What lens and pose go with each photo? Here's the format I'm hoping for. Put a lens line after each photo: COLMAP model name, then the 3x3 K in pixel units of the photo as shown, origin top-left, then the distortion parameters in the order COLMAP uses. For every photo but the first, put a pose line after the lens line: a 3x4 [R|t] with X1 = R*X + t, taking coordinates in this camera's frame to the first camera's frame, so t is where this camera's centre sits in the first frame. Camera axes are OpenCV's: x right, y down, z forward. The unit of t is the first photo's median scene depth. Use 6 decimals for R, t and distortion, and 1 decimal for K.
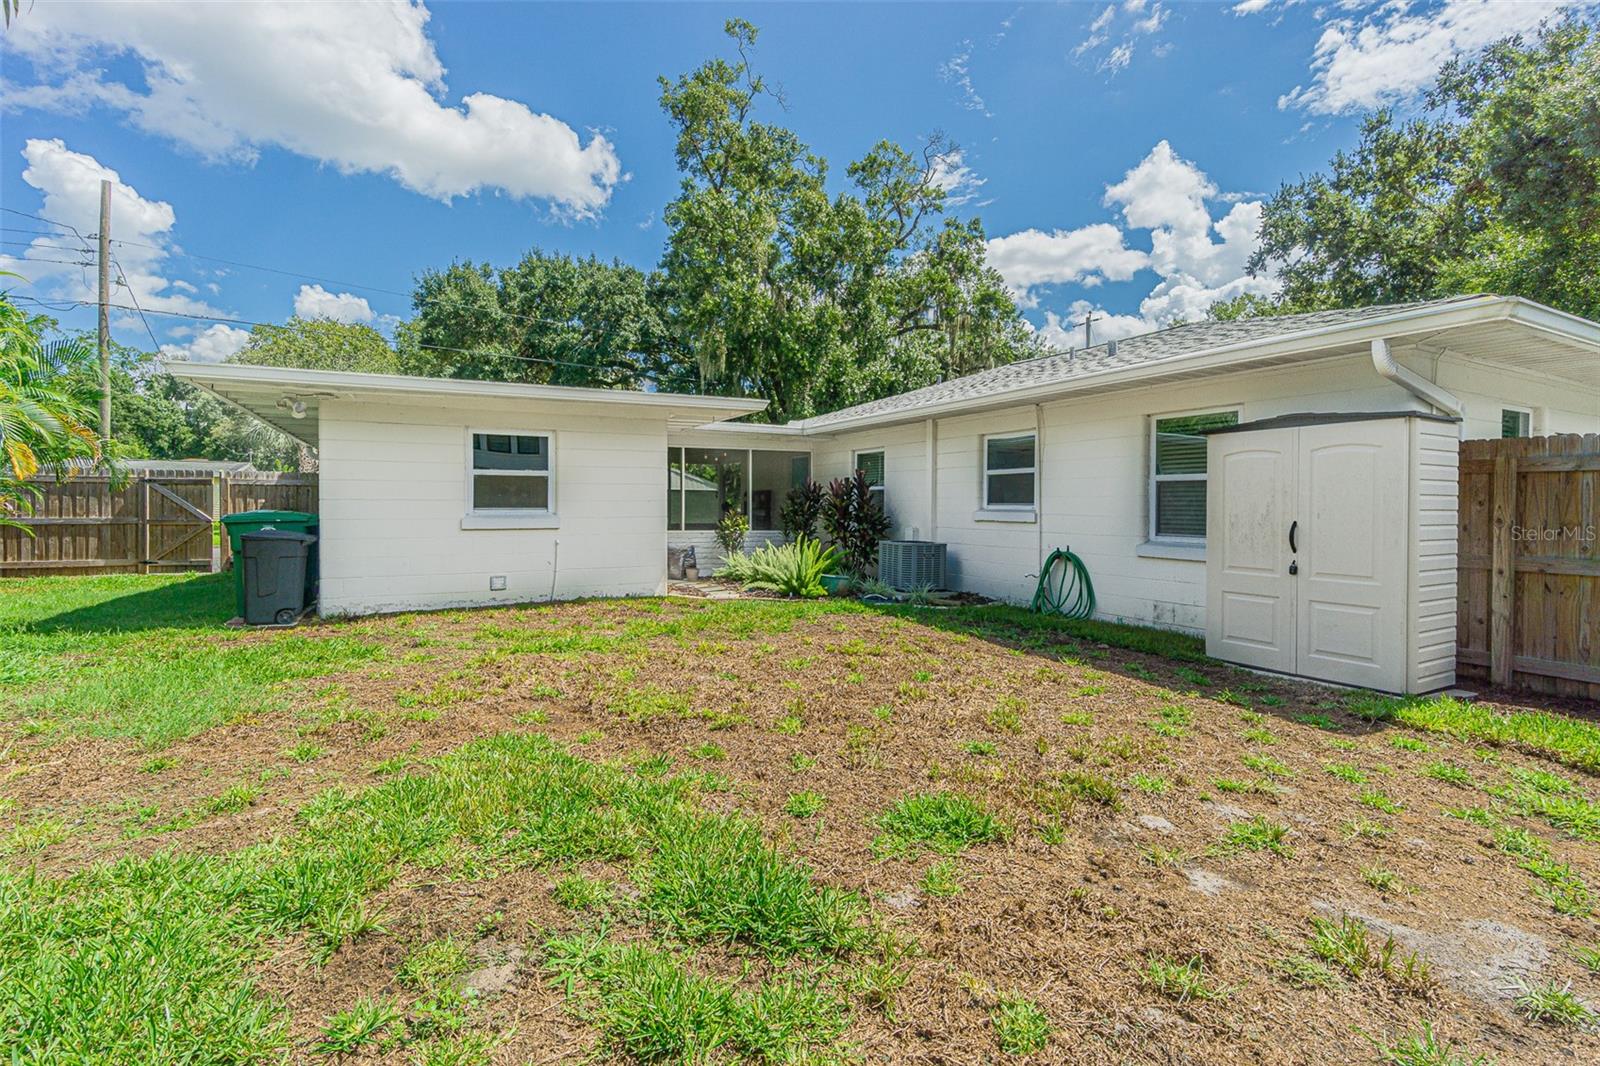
lens RADIAL K [[696.1, 0, 792.0], [0, 696.1, 503.7], [0, 0, 1]] dist [-0.001736, -0.000019]
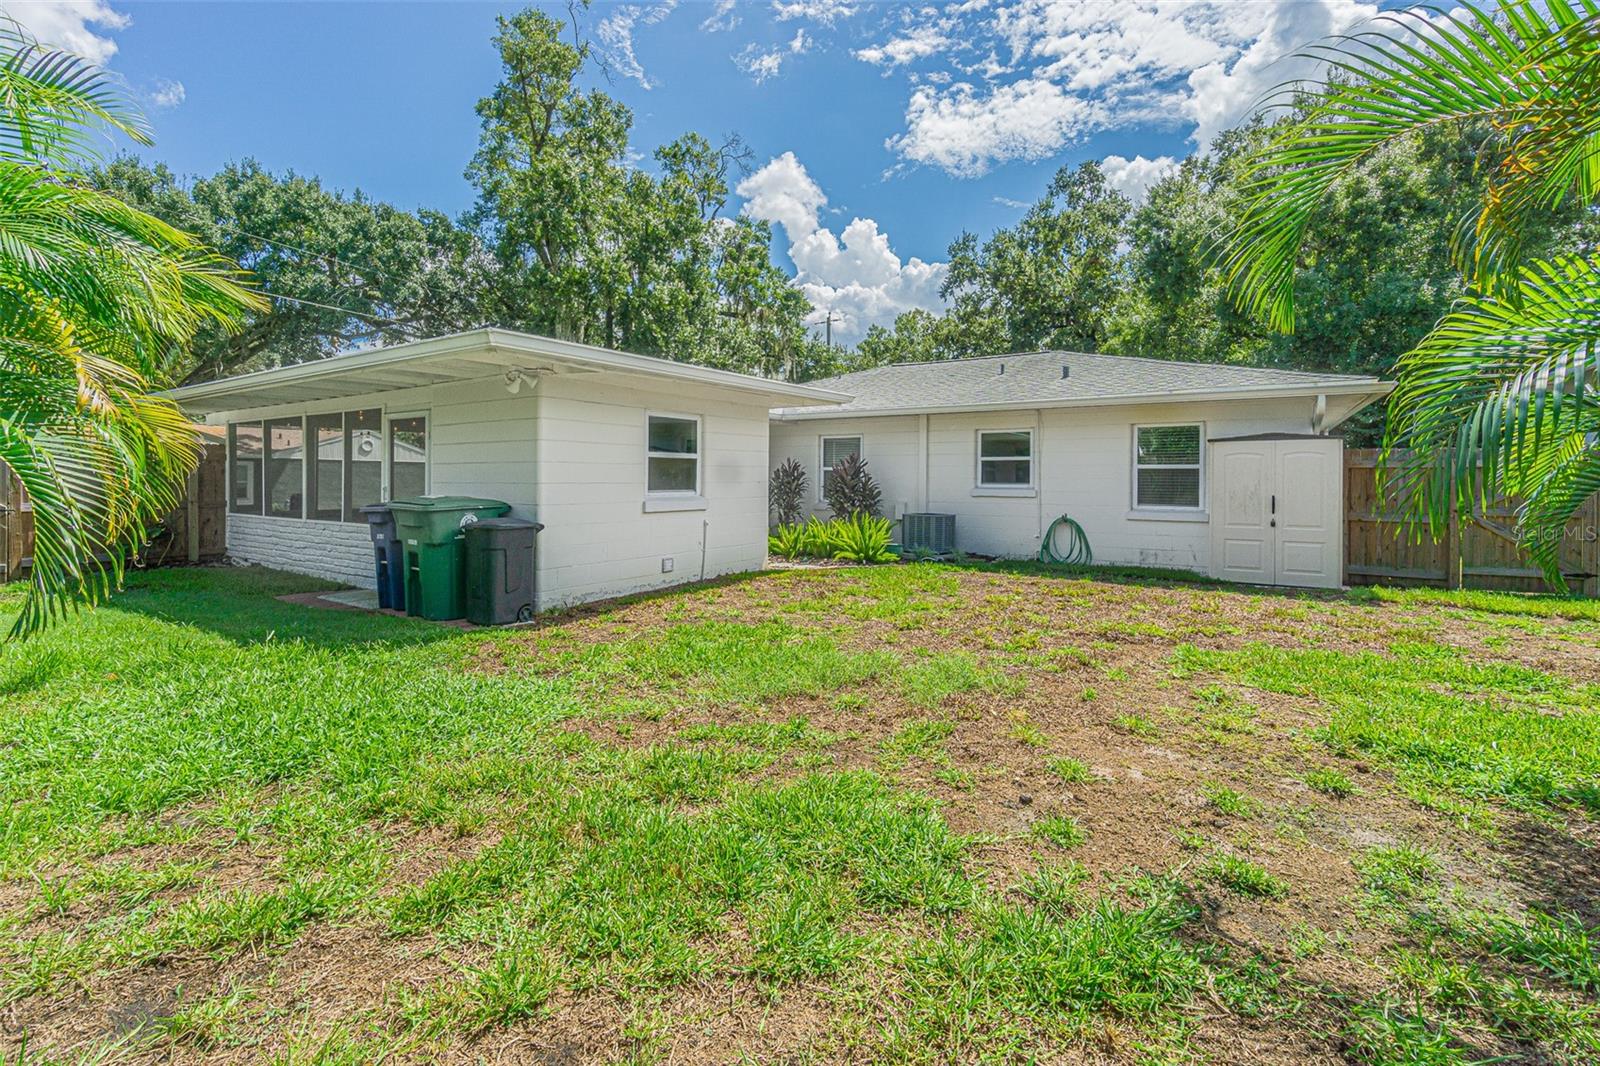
lens RADIAL K [[696.1, 0, 819.7], [0, 696.1, 489.5], [0, 0, 1]] dist [-0.001736, -0.000019]
pose [[0.872300, -0.008397, 0.488899, -0.703325], [-0.001308, 0.999809, 0.019506, -0.014105], [-0.488970, -0.017655, 0.872122, 0.024689]]
